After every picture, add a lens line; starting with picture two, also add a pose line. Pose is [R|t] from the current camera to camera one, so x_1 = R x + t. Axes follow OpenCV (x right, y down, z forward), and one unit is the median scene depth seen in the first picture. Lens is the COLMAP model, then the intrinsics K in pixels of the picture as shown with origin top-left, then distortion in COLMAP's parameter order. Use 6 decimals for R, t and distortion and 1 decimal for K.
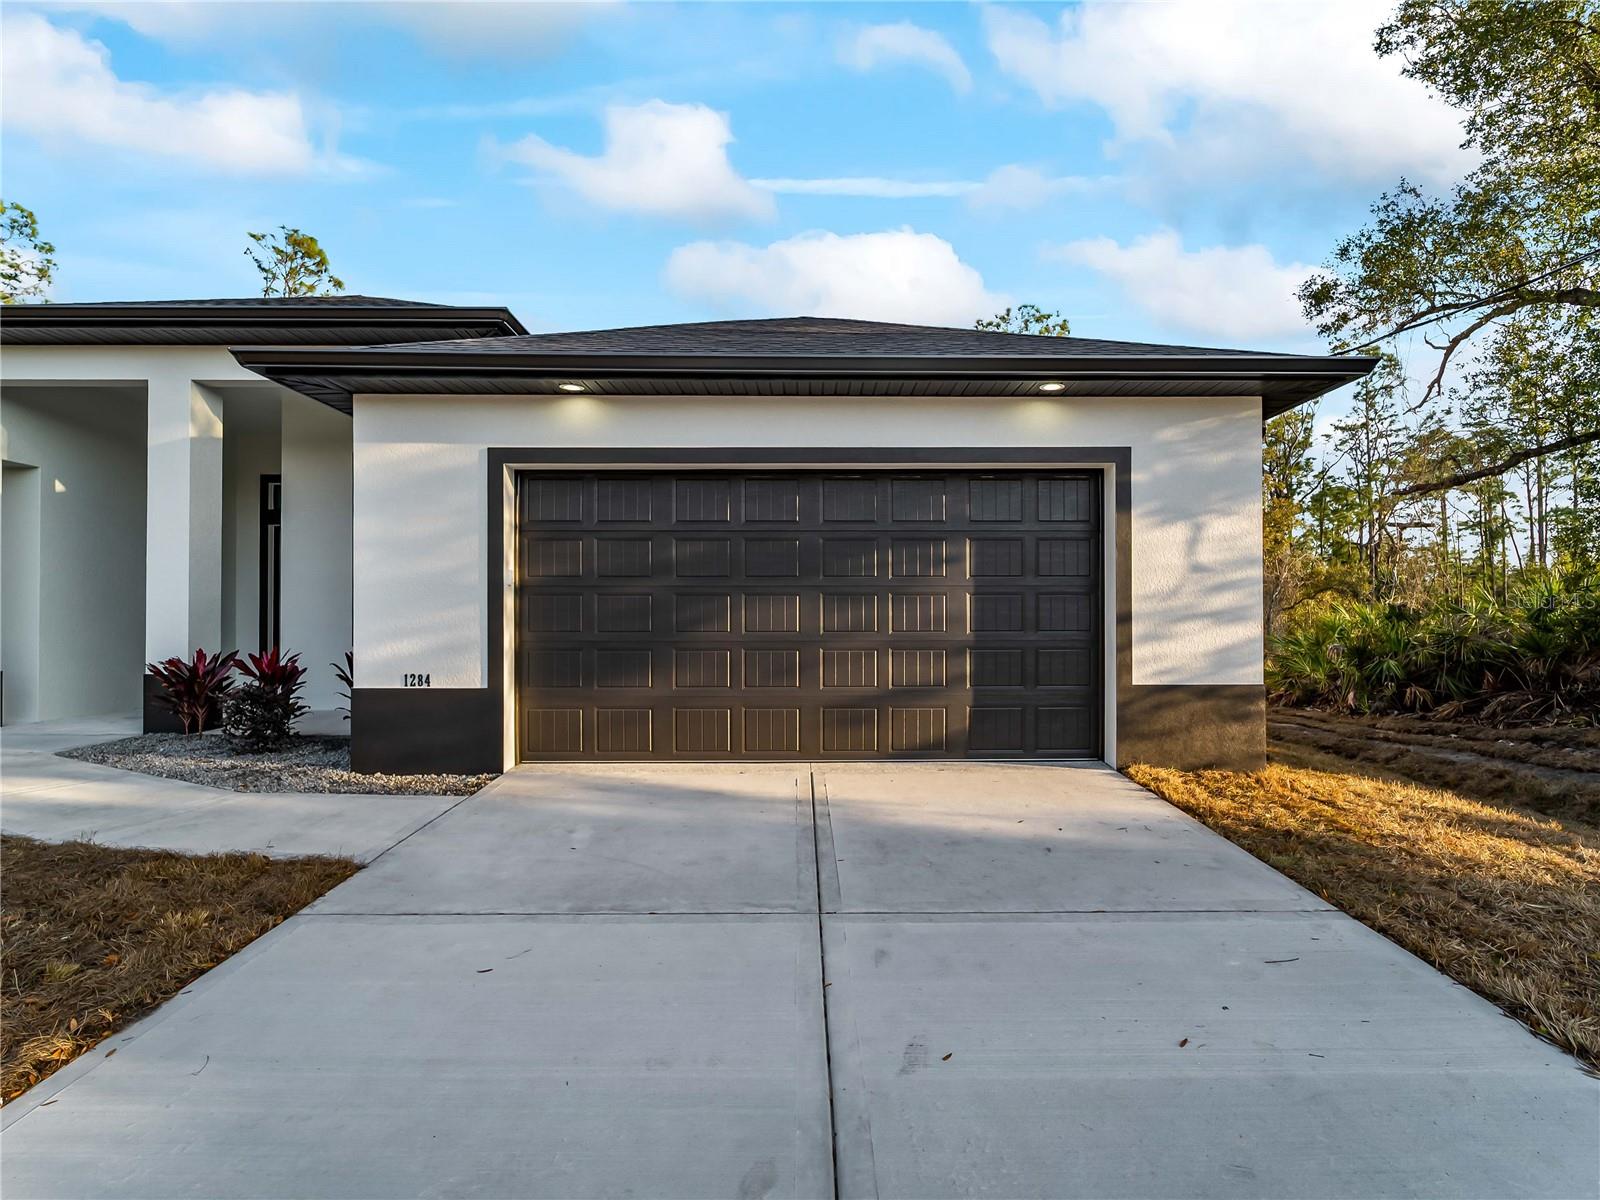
lens RADIAL K [[715.1, 0, 800.4], [0, 715.1, 575.3], [0, 0, 1]] dist [-0.010492, -0.000222]
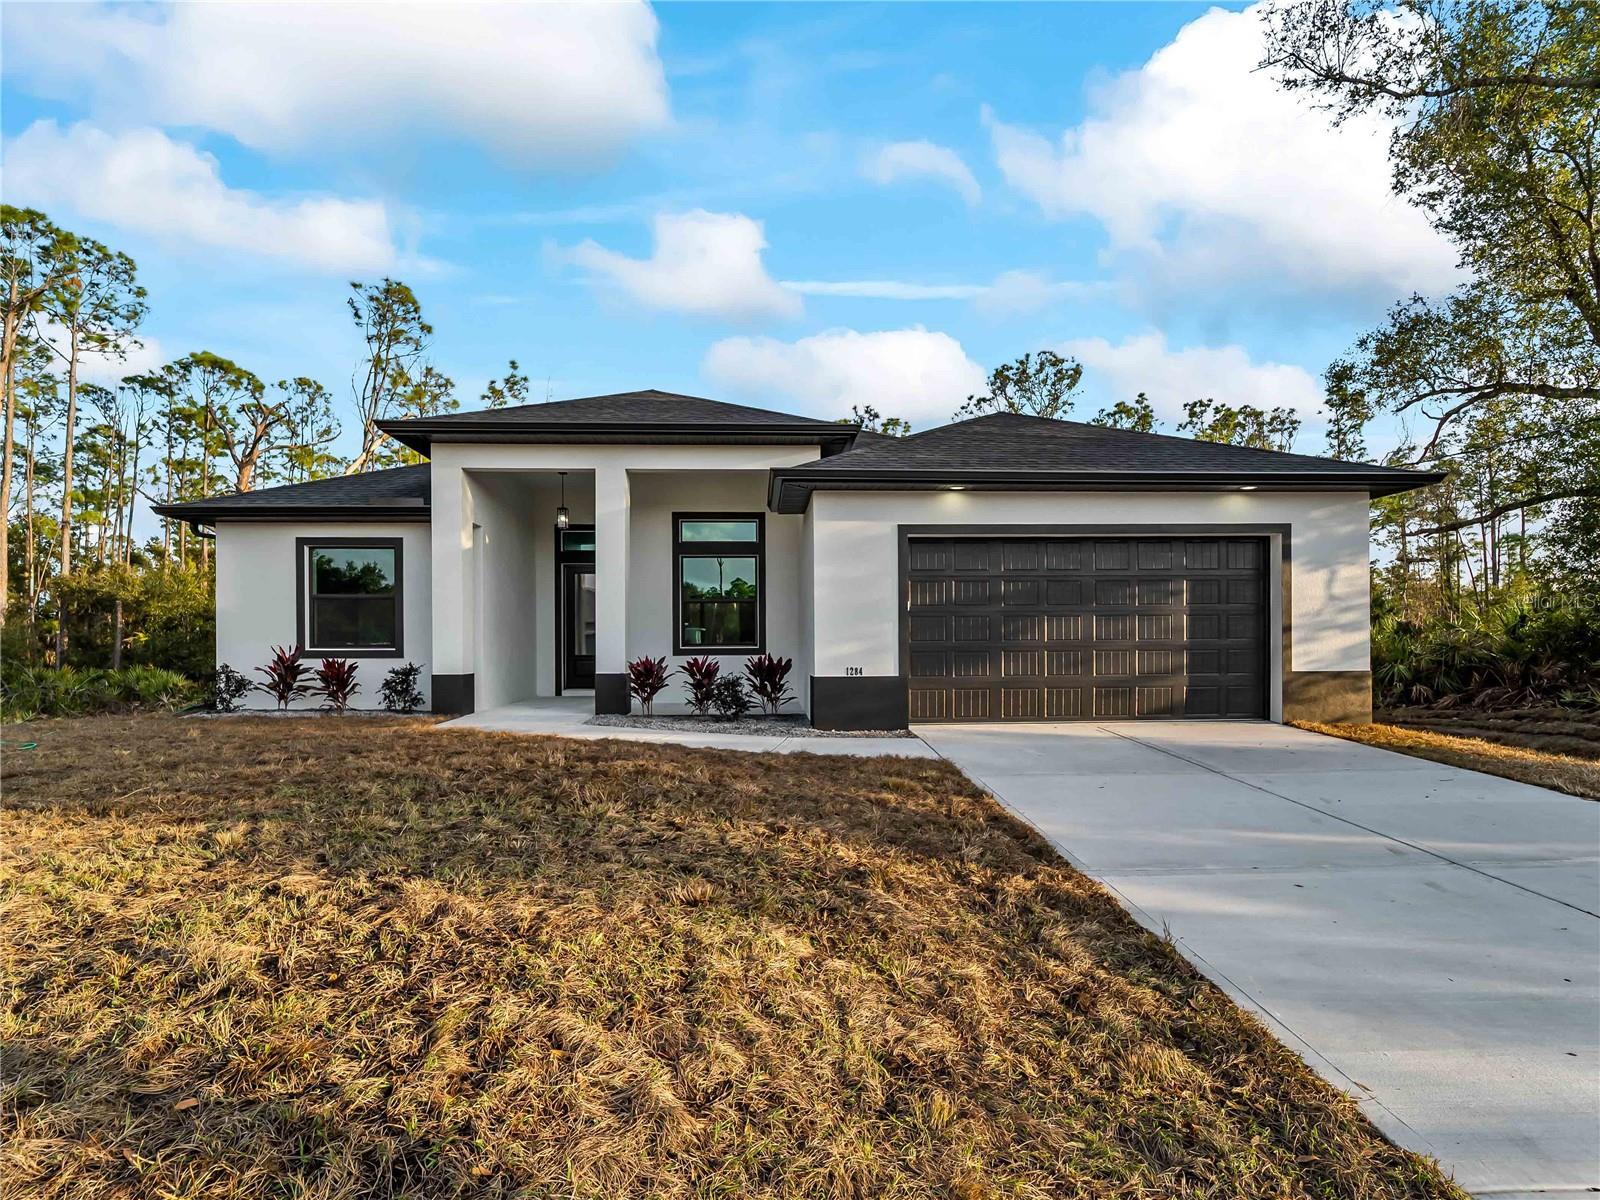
lens RADIAL K [[718.4, 0, 793.5], [0, 718.4, 604.4], [0, 0, 1]] dist [-0.011478, -0.000477]
pose [[0.999313, -0.004033, 0.036846, -0.377865], [0.003696, 0.999951, 0.009215, -0.007490], [-0.036882, -0.009072, 0.999278, -0.297712]]
